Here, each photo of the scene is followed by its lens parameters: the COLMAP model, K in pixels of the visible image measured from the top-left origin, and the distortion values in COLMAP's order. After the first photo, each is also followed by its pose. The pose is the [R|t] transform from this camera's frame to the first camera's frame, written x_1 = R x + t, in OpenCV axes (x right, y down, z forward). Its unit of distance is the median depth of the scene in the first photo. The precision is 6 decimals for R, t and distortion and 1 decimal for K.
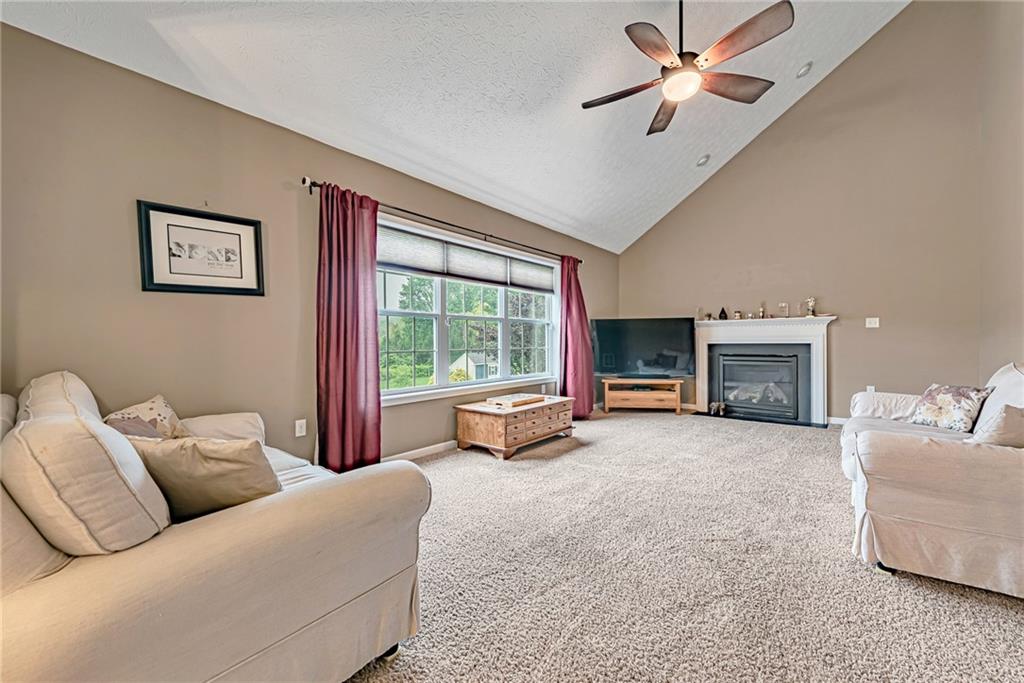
lens RADIAL K [[406.8, 0, 513.4], [0, 406.8, 345.7], [0, 0, 1]] dist [0.004469, -0.000449]
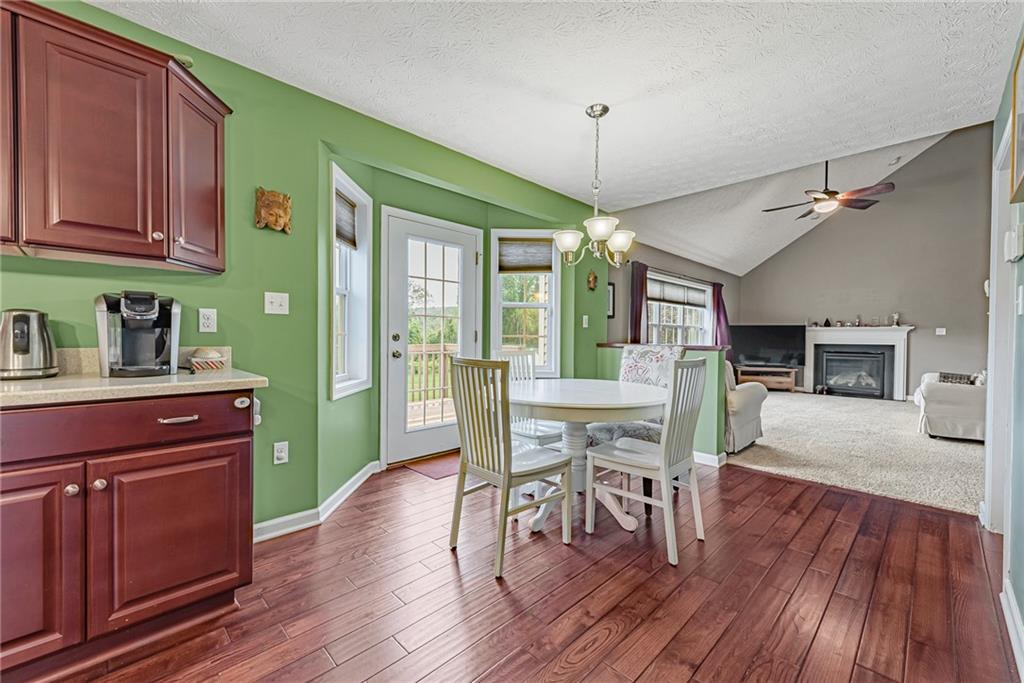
lens RADIAL K [[406.8, 0, 521.8], [0, 406.8, 346.9], [0, 0, 1]] dist [0.004469, -0.000449]
pose [[0.994987, 0.016453, -0.098641, -0.443540], [-0.015403, 0.999816, 0.011396, 0.005859], [0.098810, -0.009820, 0.995058, -0.570777]]
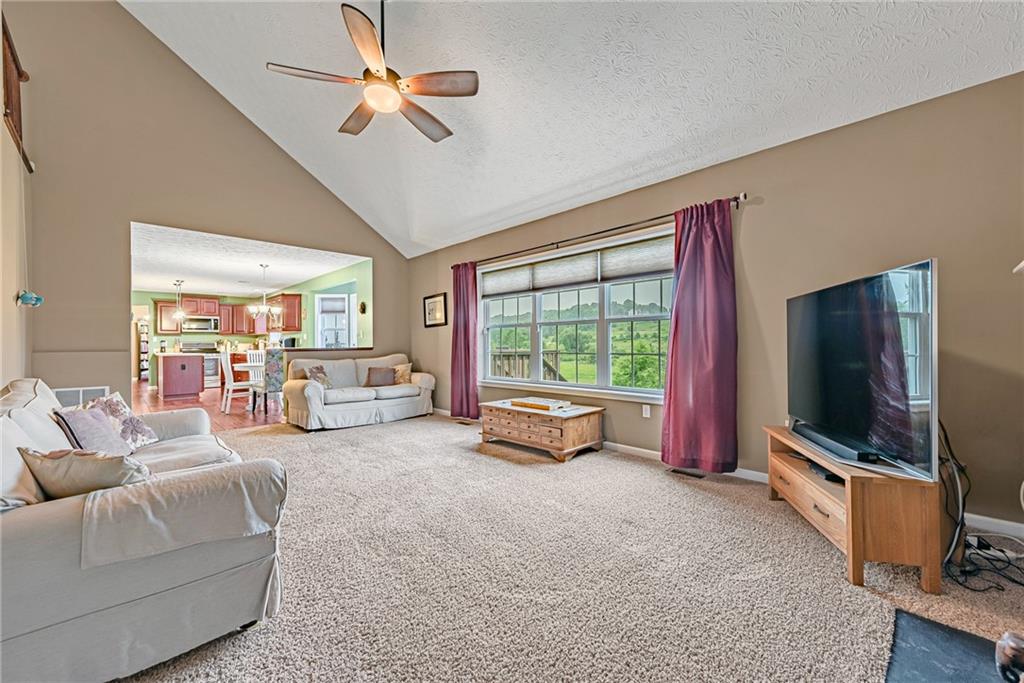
lens RADIAL K [[406.8, 0, 517.8], [0, 406.8, 342.4], [0, 0, 1]] dist [0.004469, -0.000449]
pose [[-0.097711, -0.000404, -0.995215, 0.807734], [0.001629, 0.999999, -0.000566, -0.014083], [0.995214, -0.001676, -0.097710, 0.827423]]
